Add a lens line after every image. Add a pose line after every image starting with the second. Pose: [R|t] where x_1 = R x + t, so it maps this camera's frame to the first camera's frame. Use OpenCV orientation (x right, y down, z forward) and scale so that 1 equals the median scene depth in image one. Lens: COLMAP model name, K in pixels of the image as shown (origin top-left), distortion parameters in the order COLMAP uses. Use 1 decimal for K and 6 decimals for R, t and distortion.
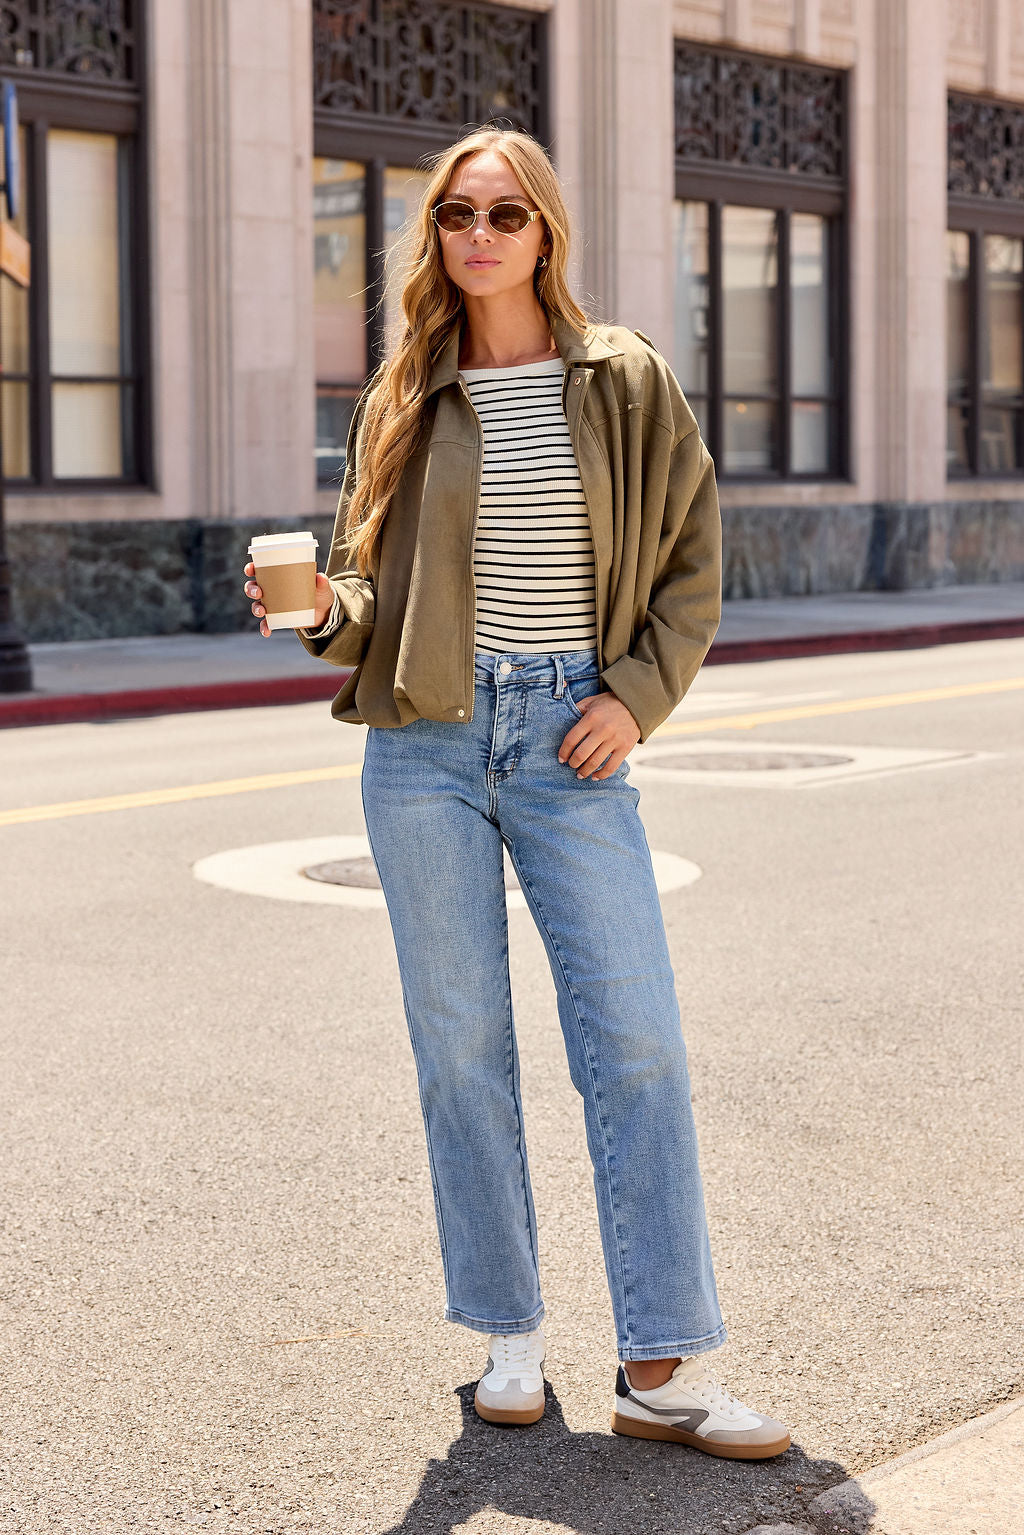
lens RADIAL K [[2855.4, 0, 493.8], [0, 2855.4, 721.9], [0, 0, 1]] dist [0.004948, 0.040550]
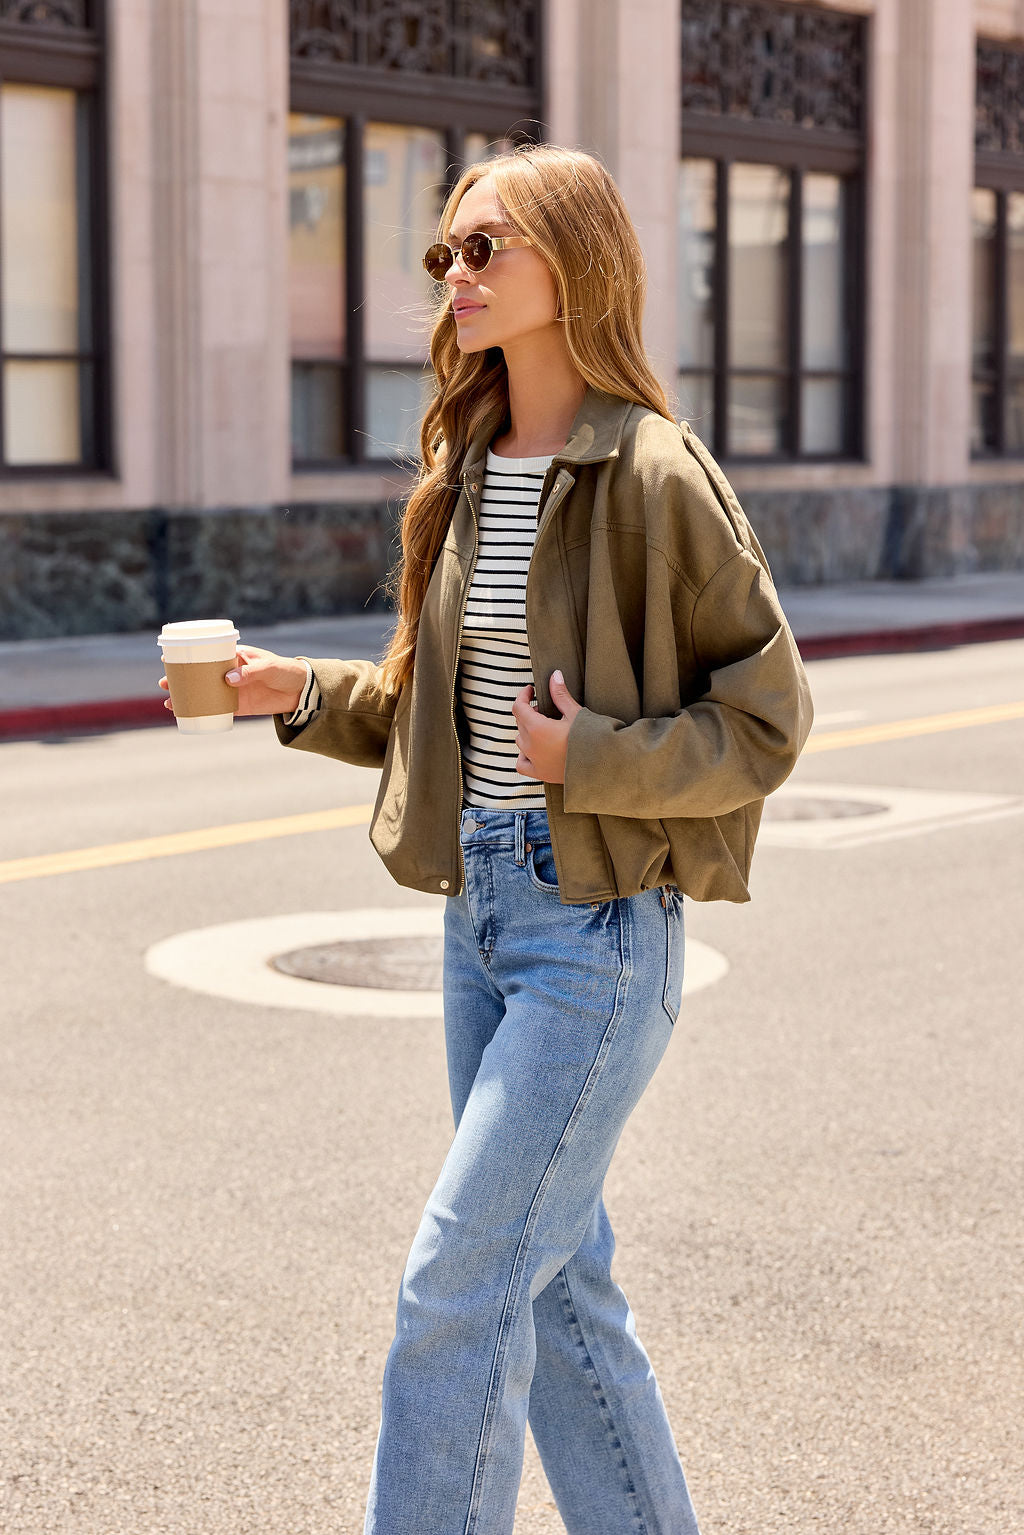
lens RADIAL K [[2879.5, 0, 397.7], [0, 2879.5, 765.7], [0, 0, 1]] dist [-0.004338, 0.039011]
pose [[0.999668, 0.005598, -0.025159, -0.007680], [-0.004682, 0.999329, 0.036331, -0.048646], [0.025345, -0.036201, 0.999023, 0.149875]]
